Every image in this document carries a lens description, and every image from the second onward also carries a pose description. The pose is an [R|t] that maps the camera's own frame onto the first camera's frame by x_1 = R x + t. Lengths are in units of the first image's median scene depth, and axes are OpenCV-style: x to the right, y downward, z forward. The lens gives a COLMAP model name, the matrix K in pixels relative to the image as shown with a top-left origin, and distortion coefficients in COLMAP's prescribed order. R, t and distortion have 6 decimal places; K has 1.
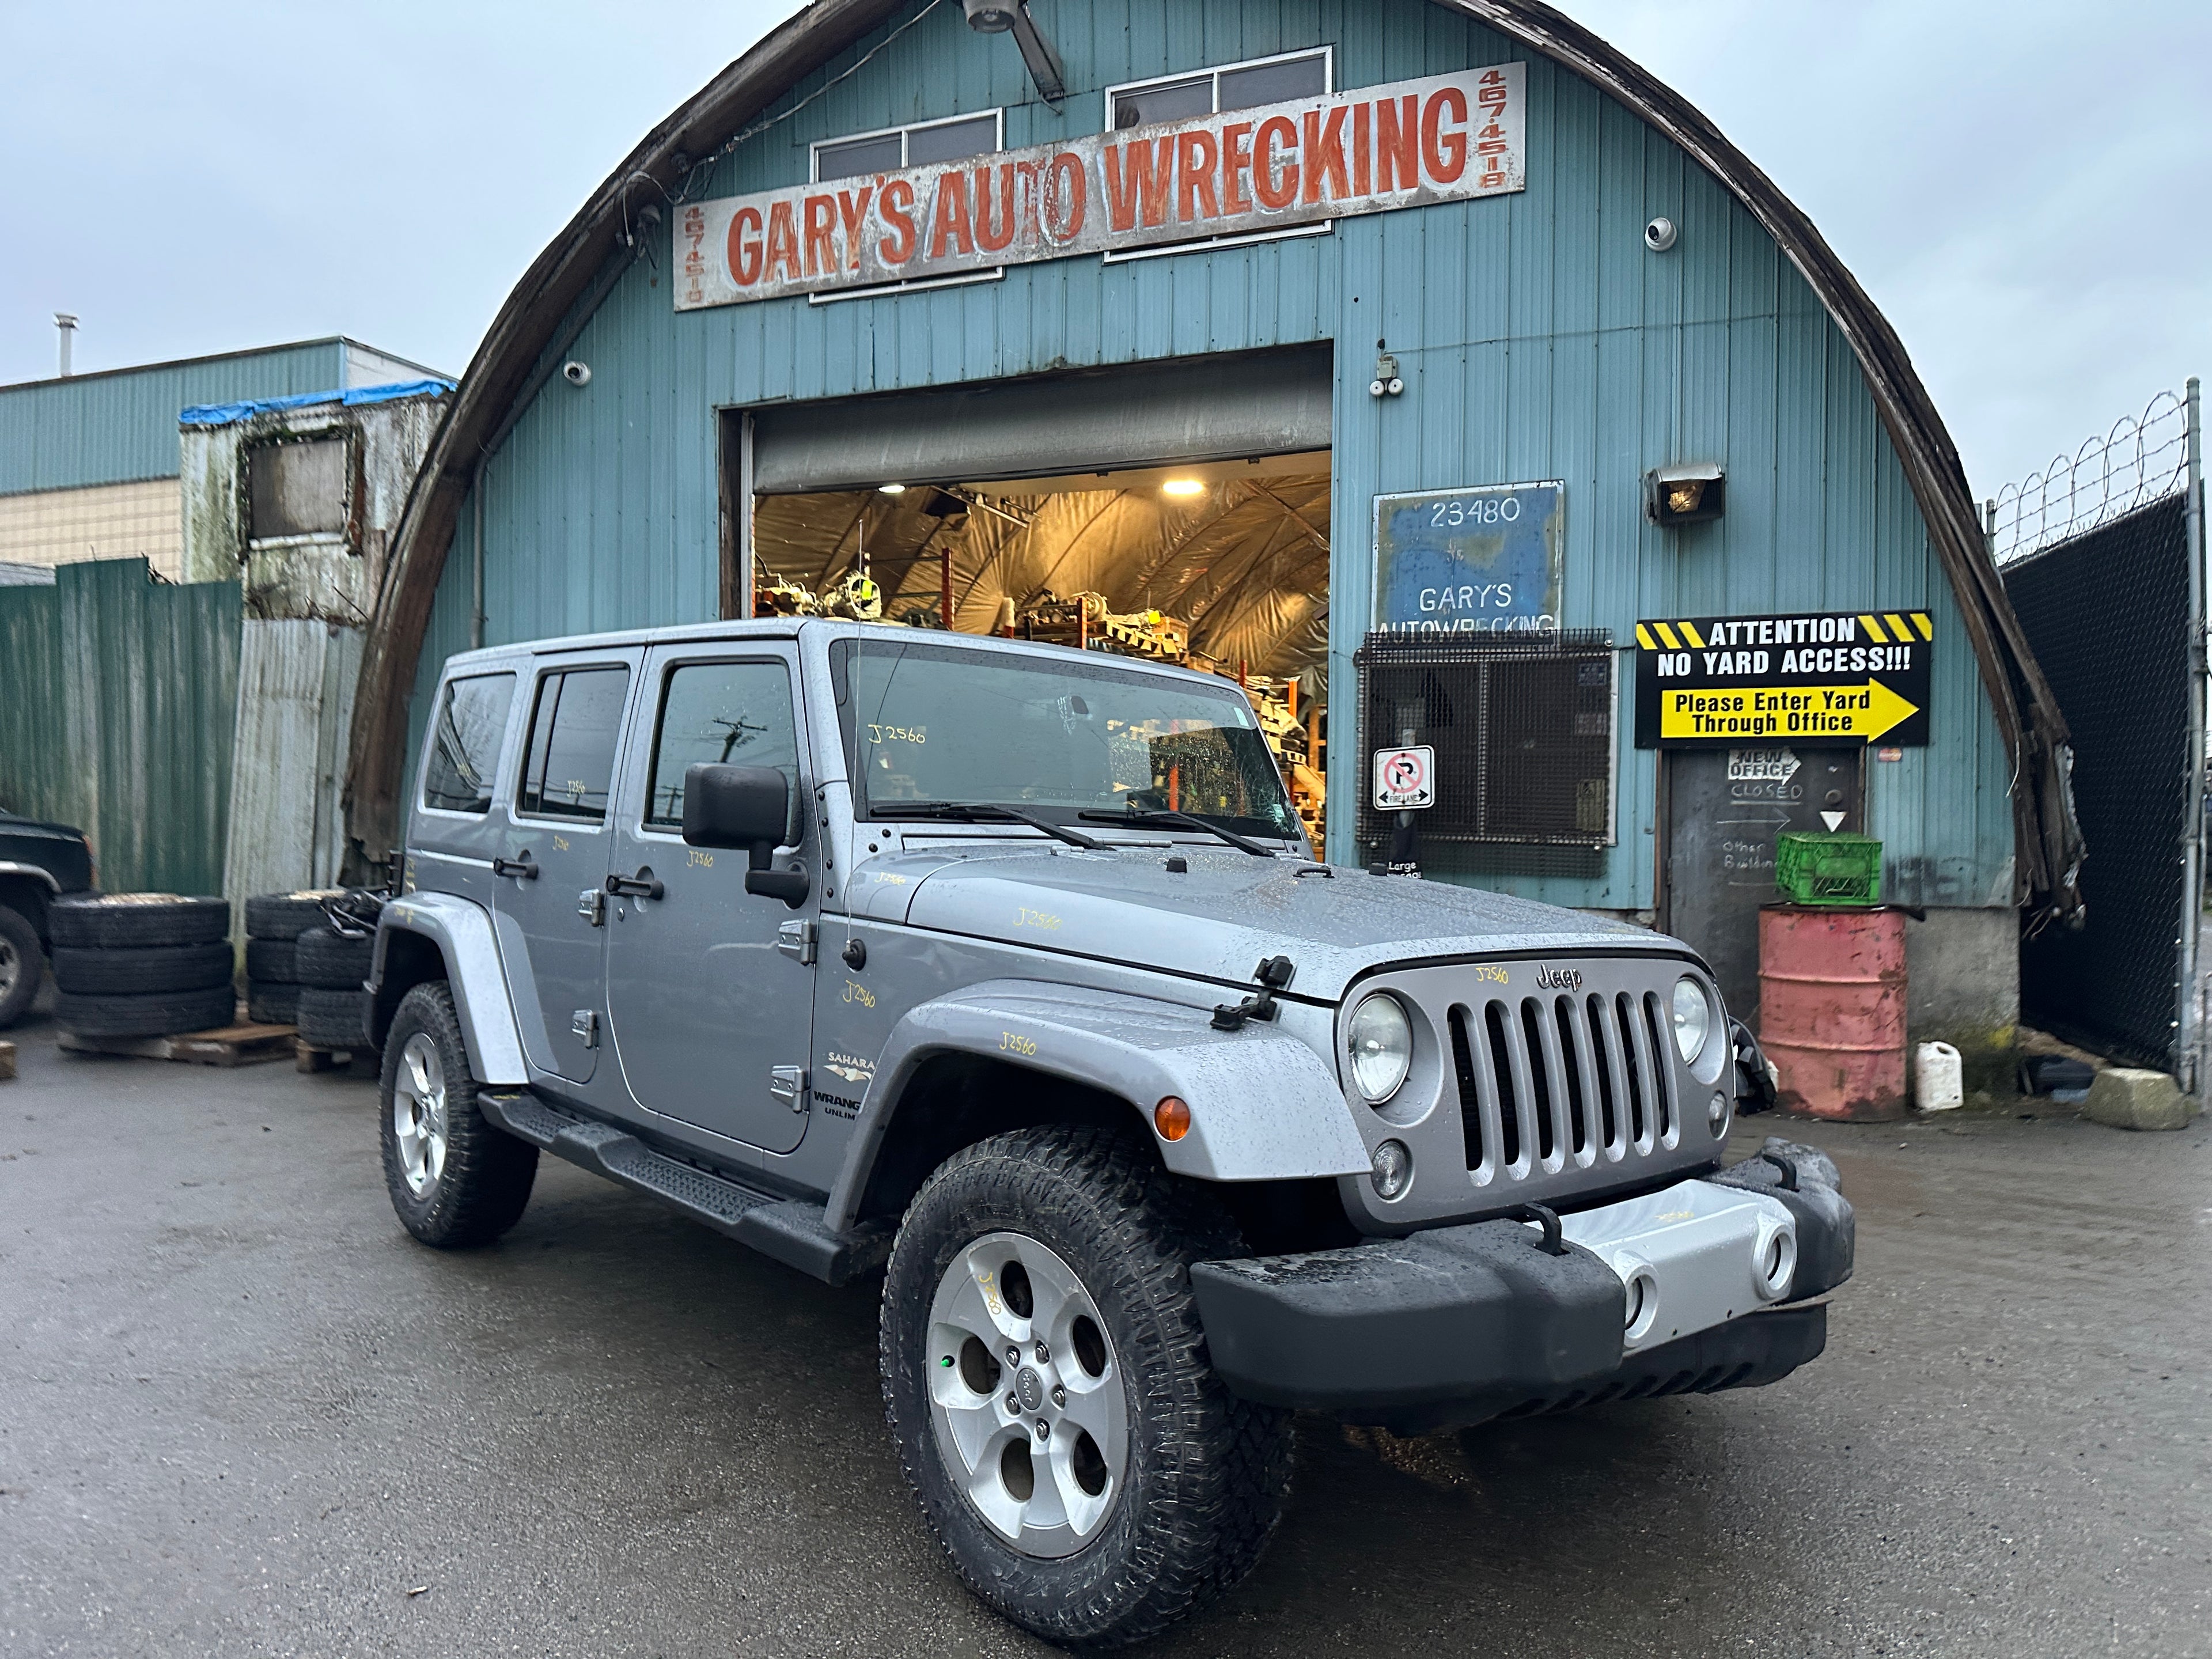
lens RADIAL K [[1528.4, 0, 1104.6], [0, 1528.4, 832.0], [0, 0, 1]] dist [0.031123, -0.041593]
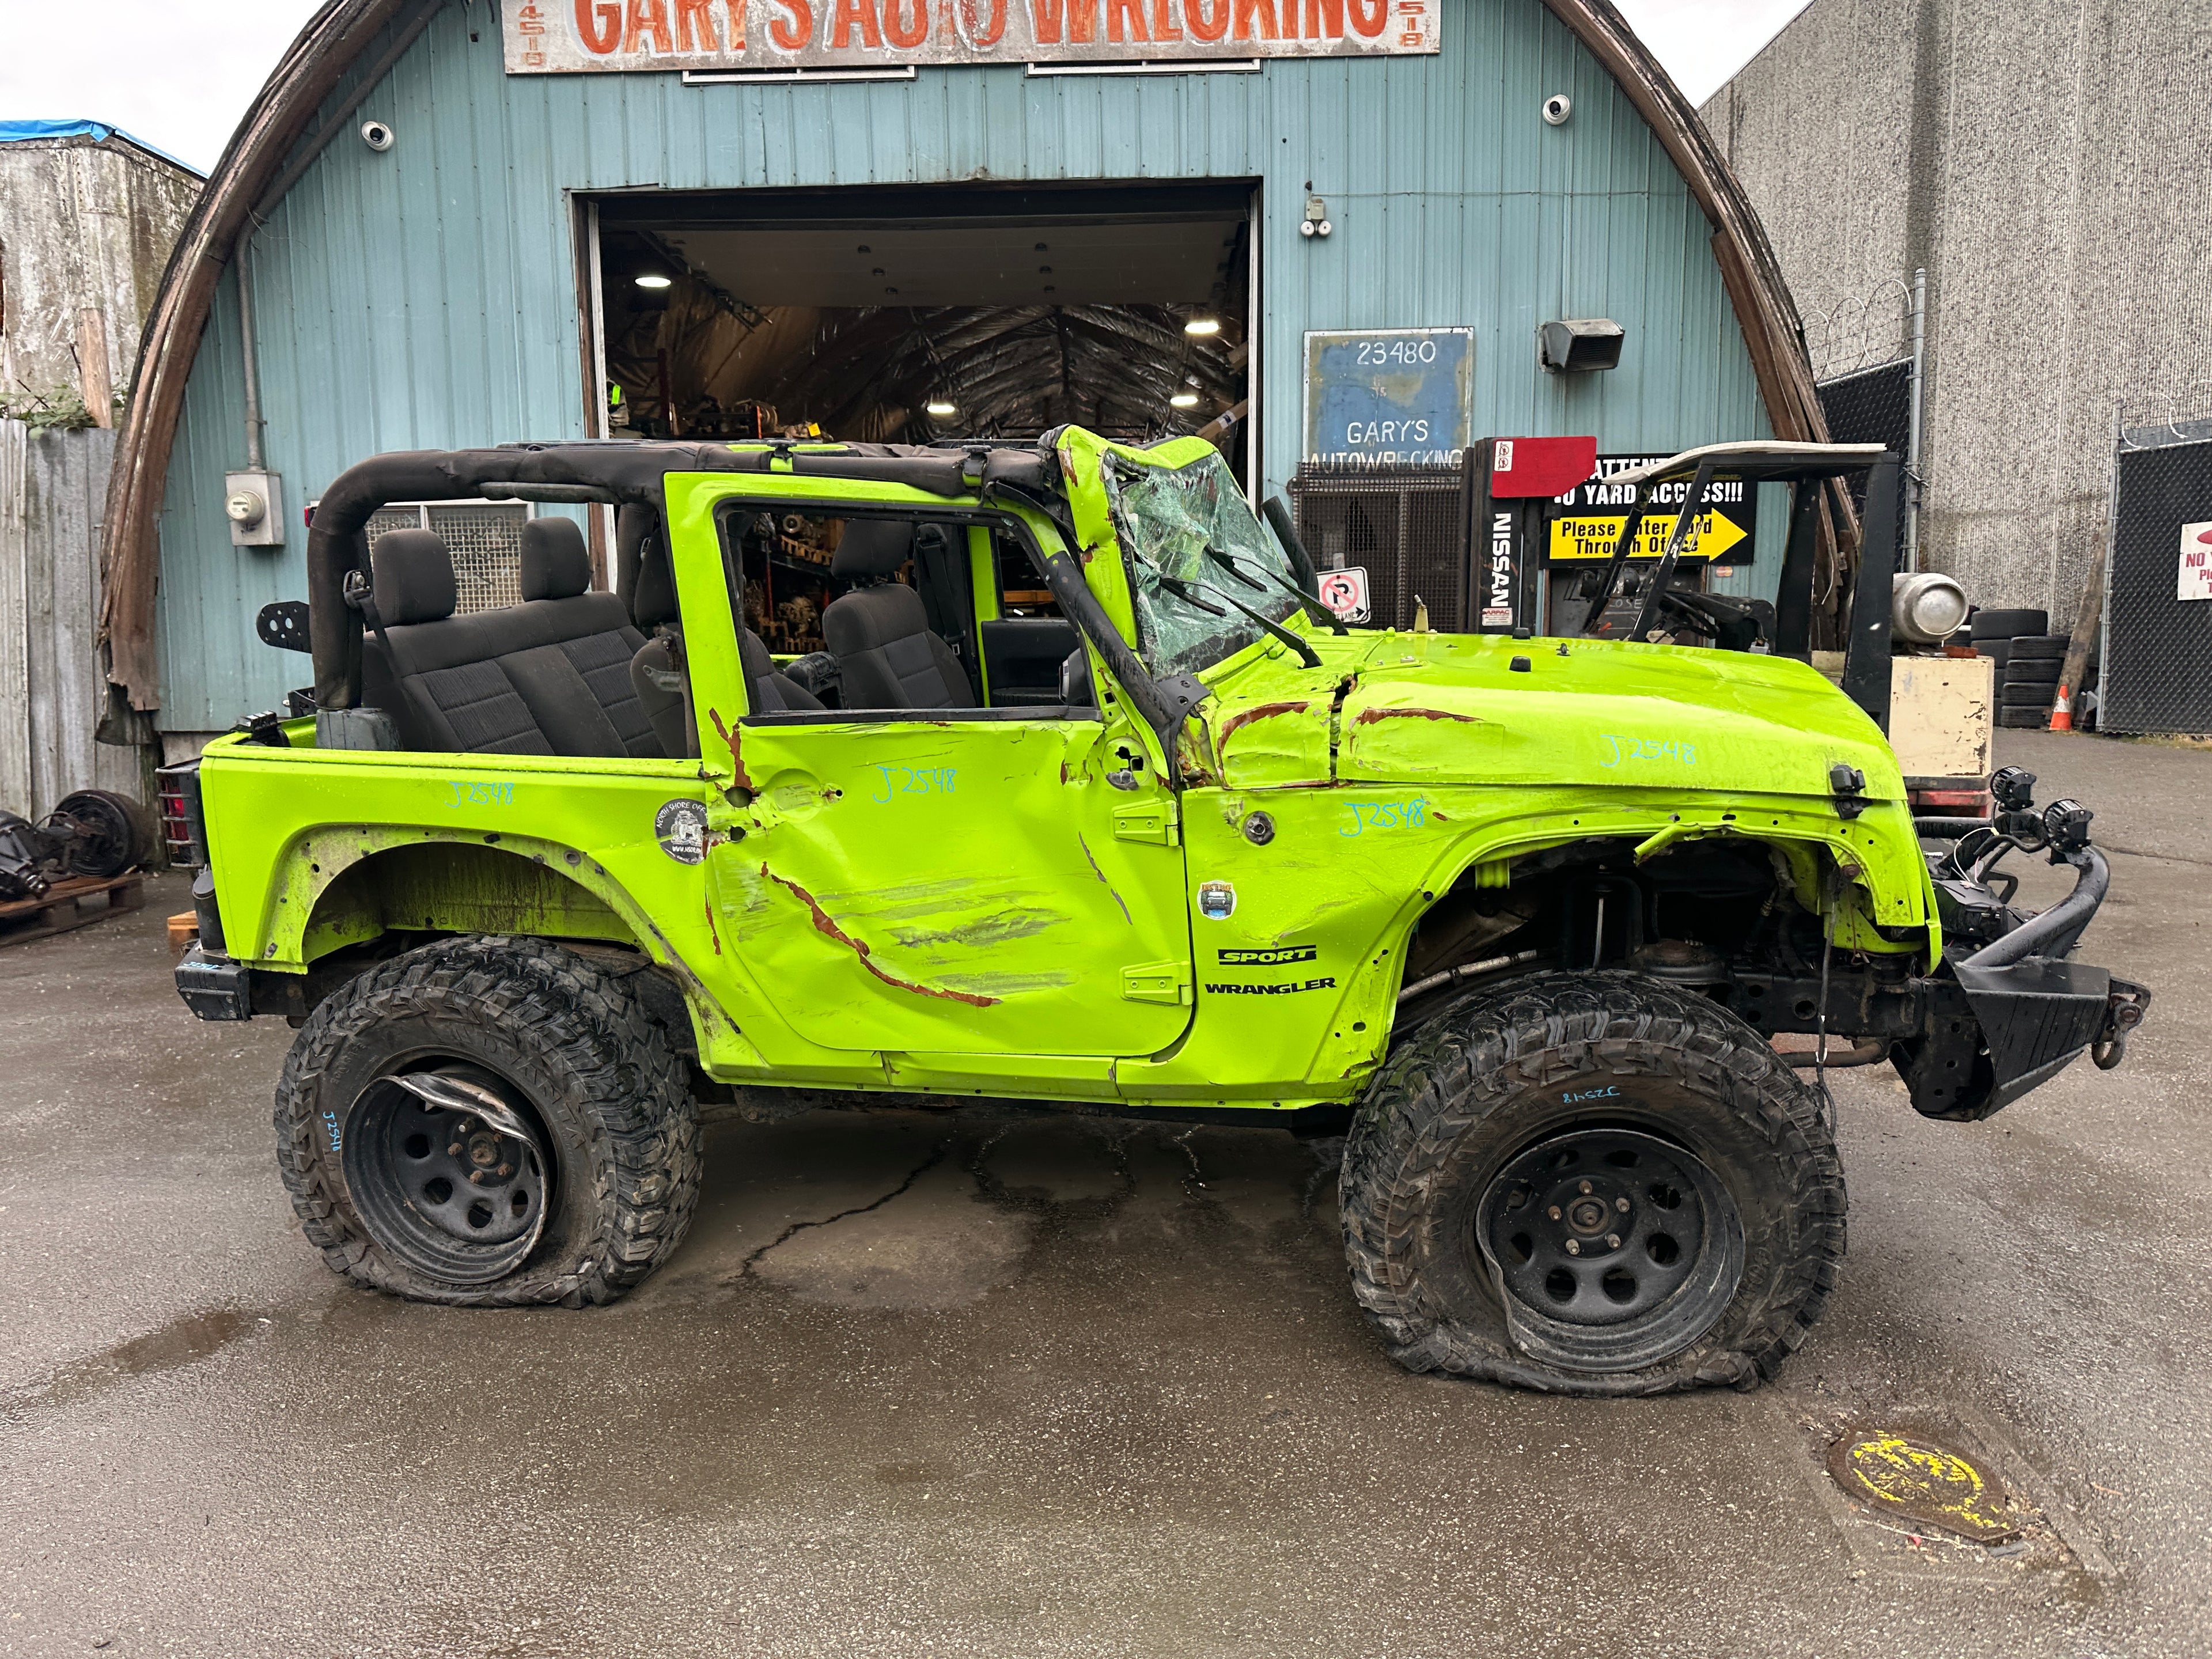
lens RADIAL K [[1528.4, 0, 1100.9], [0, 1528.4, 827.7], [0, 0, 1]] dist [0.031123, -0.041593]
pose [[0.932875, -0.066649, 0.353980, -0.362696], [0.025570, 0.992507, 0.119485, -0.005653], [-0.359291, -0.102413, 0.927589, 0.011554]]
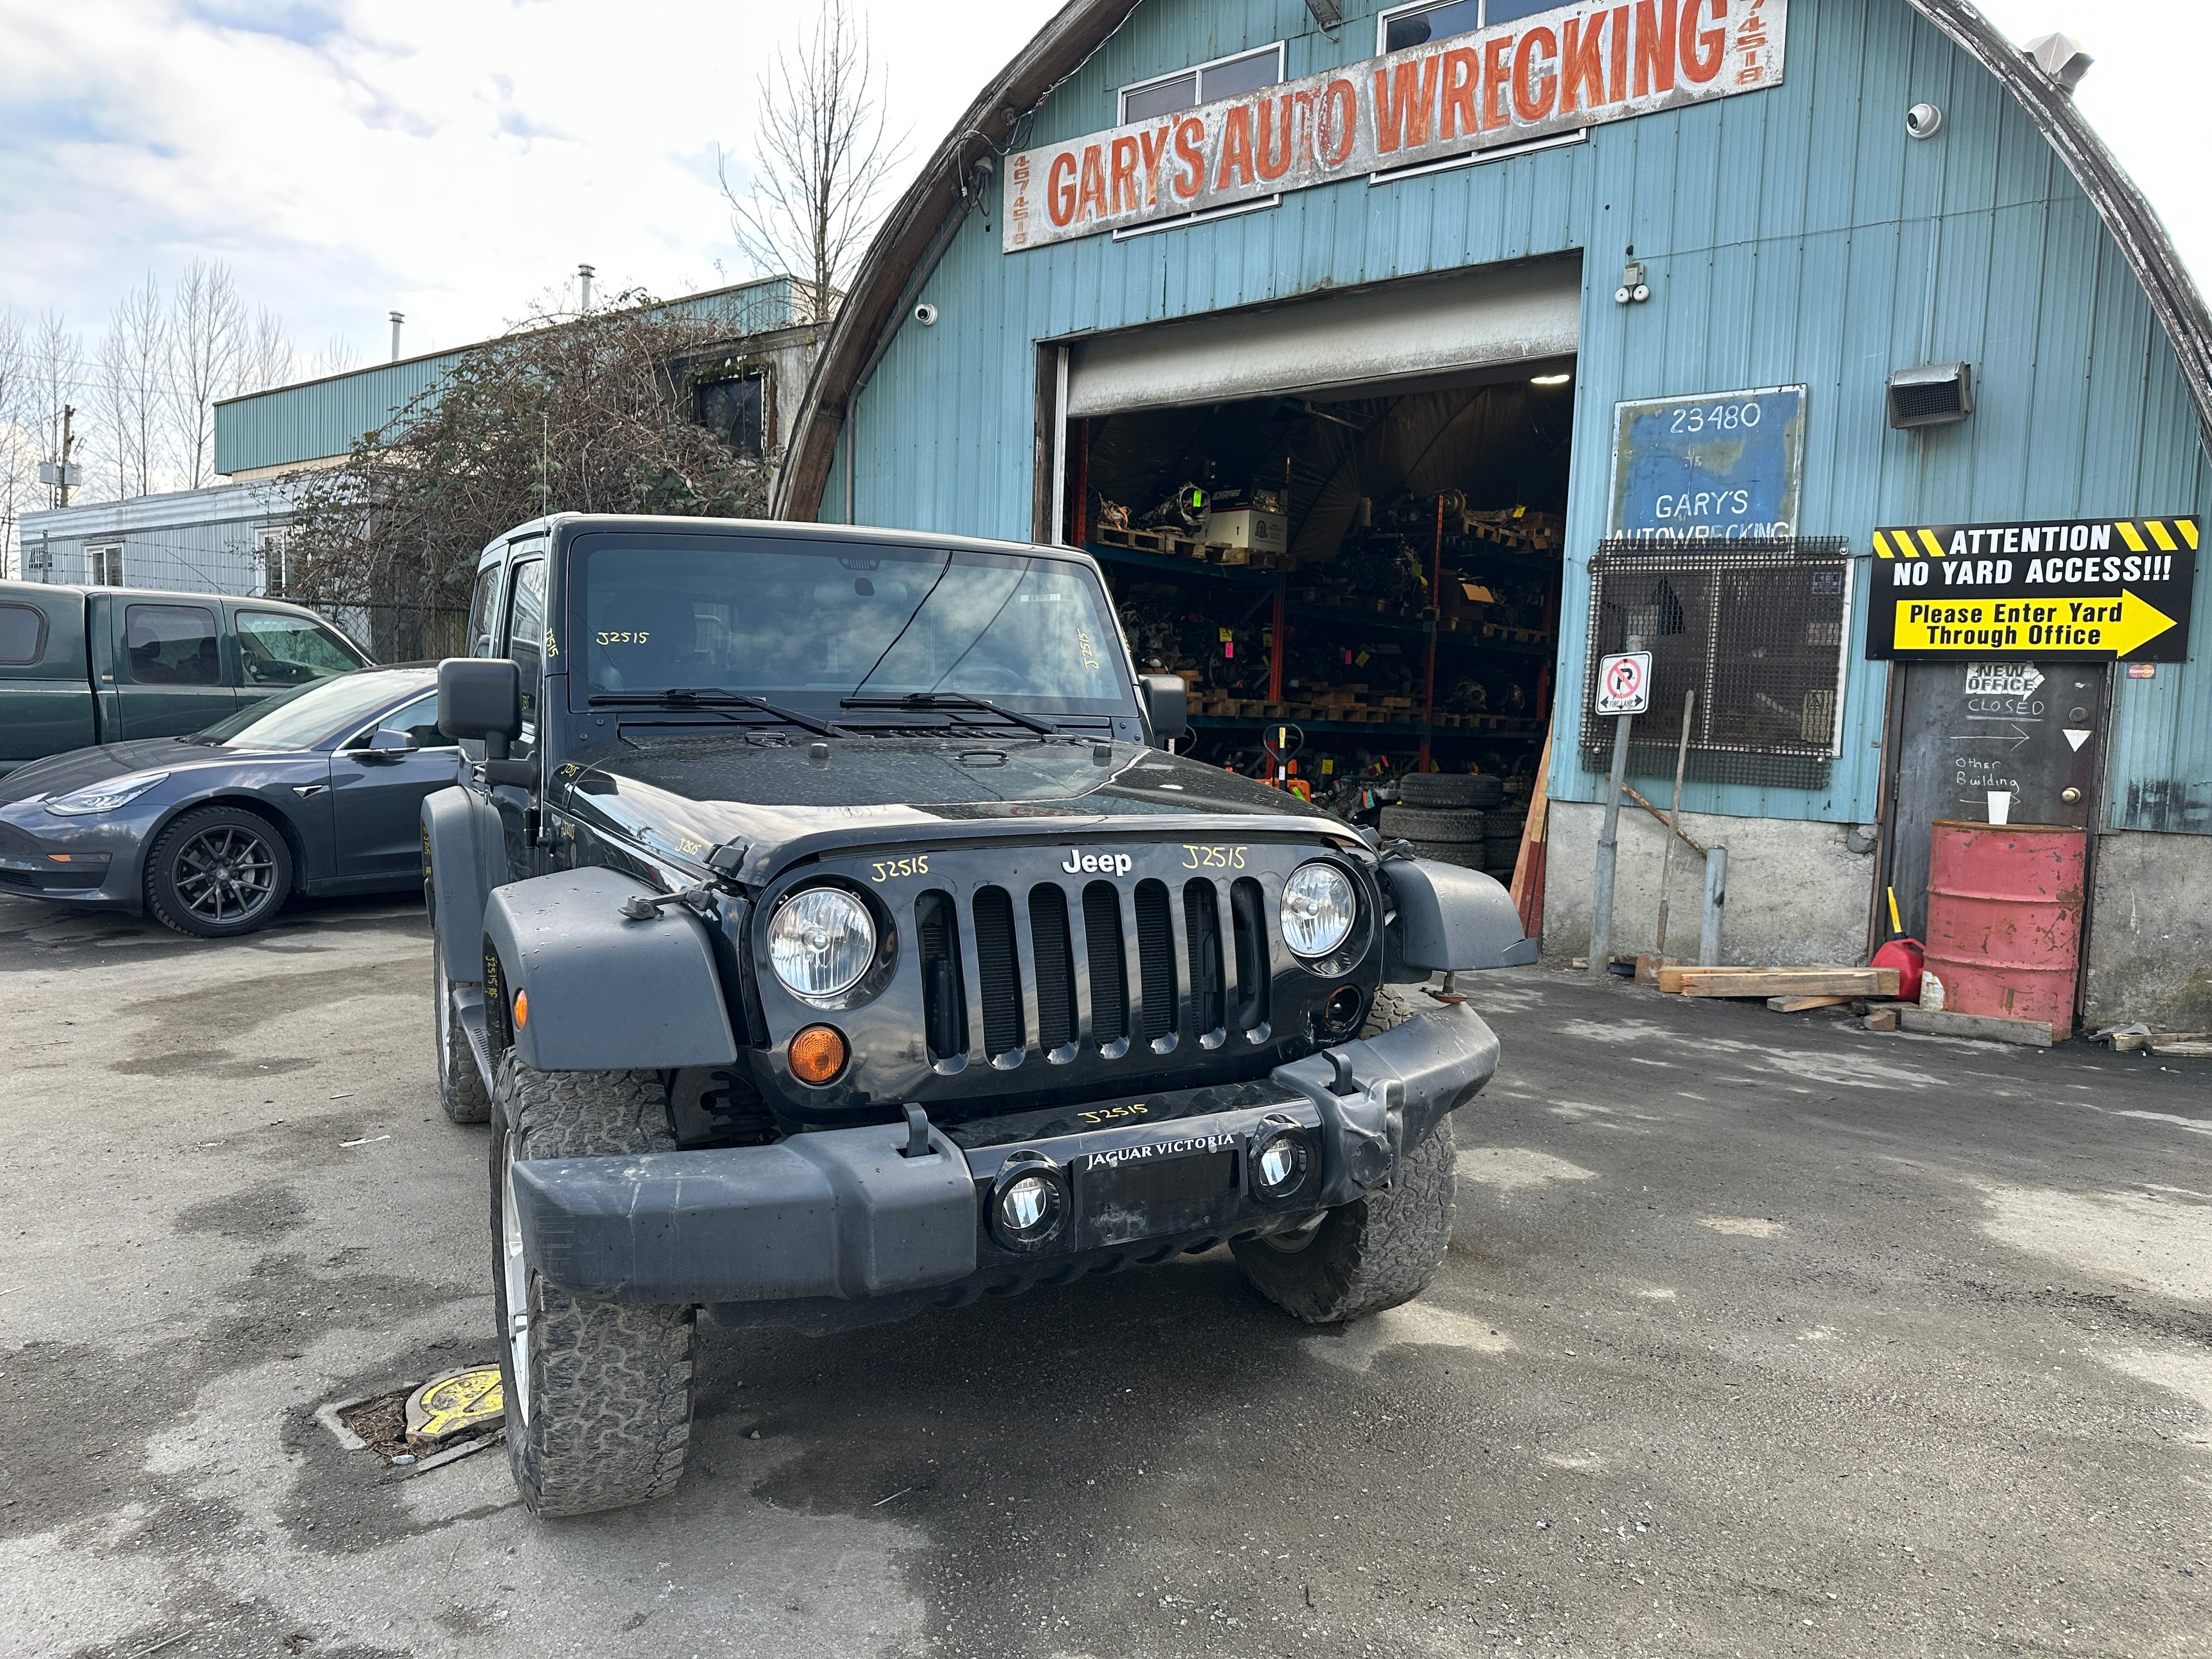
lens RADIAL K [[1528.4, 0, 1108.7], [0, 1528.4, 827.0], [0, 0, 1]] dist [0.031123, -0.041593]
pose [[0.956346, 0.046762, -0.288472, 0.161258], [-0.027880, 0.997212, 0.069222, -0.001989], [0.290905, -0.058158, 0.954983, -0.082483]]
